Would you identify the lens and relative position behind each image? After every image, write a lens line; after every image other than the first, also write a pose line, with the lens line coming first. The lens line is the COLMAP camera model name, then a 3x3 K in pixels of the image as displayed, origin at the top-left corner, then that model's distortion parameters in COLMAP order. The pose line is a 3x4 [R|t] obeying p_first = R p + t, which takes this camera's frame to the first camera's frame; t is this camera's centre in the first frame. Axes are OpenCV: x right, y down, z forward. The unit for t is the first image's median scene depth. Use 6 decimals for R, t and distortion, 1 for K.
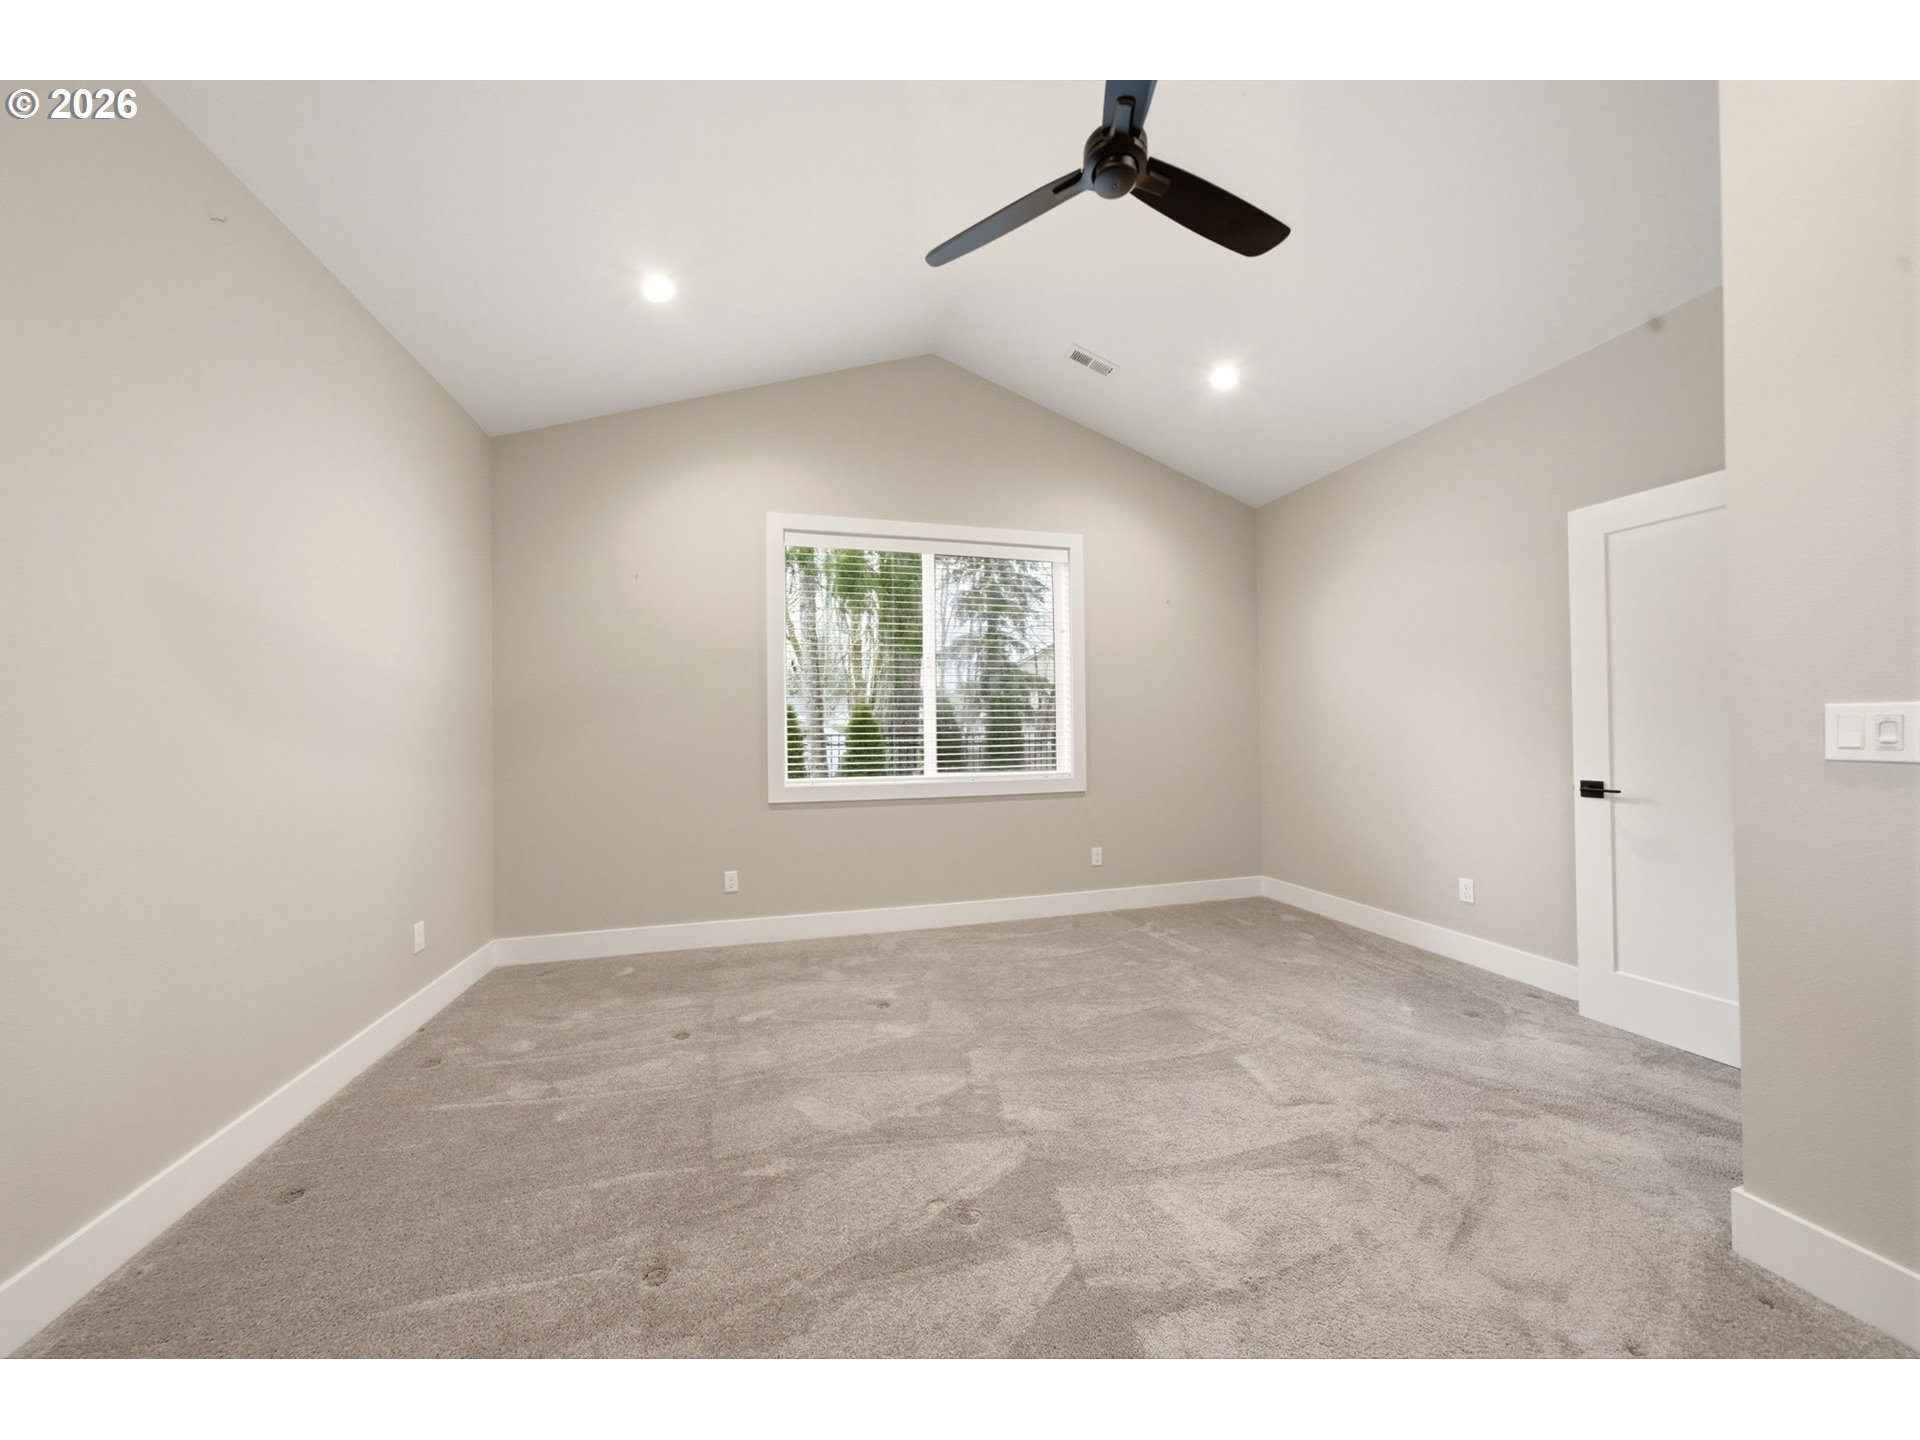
lens RADIAL K [[757.1, 0, 969.1], [0, 757.1, 729.8], [0, 0, 1]] dist [-0.000059, 0.000087]
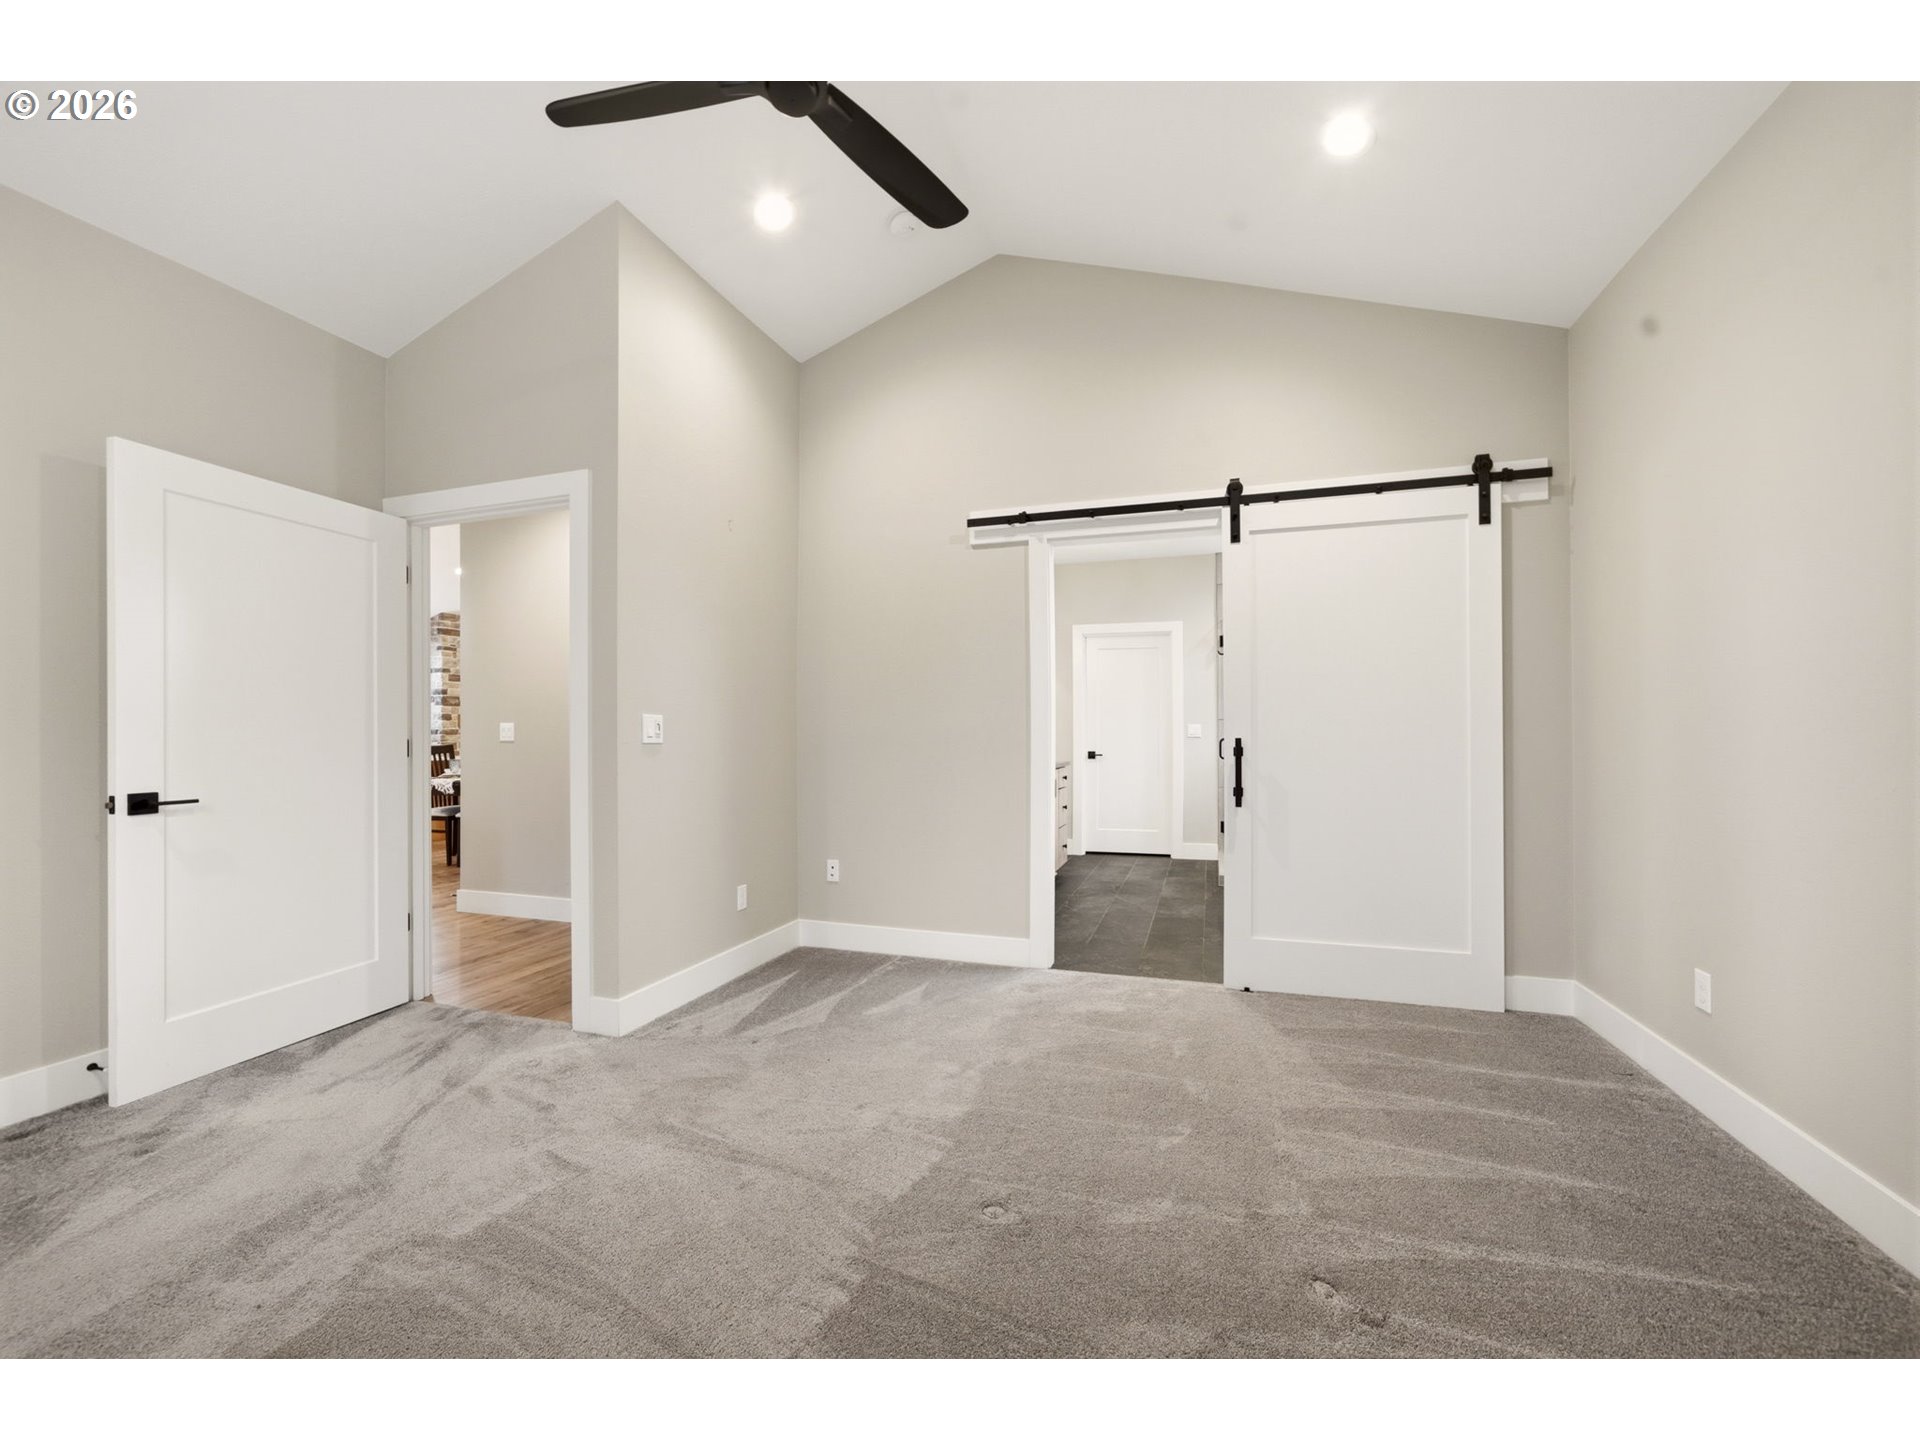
lens RADIAL K [[757.1, 0, 969.1], [0, 757.1, 729.8], [0, 0, 1]] dist [-0.000059, 0.000087]
pose [[-0.855450, 0.017115, 0.517602, -0.350266], [0.012350, 0.999844, -0.012649, 0.024350], [-0.517738, -0.004428, -0.855528, 1.339992]]
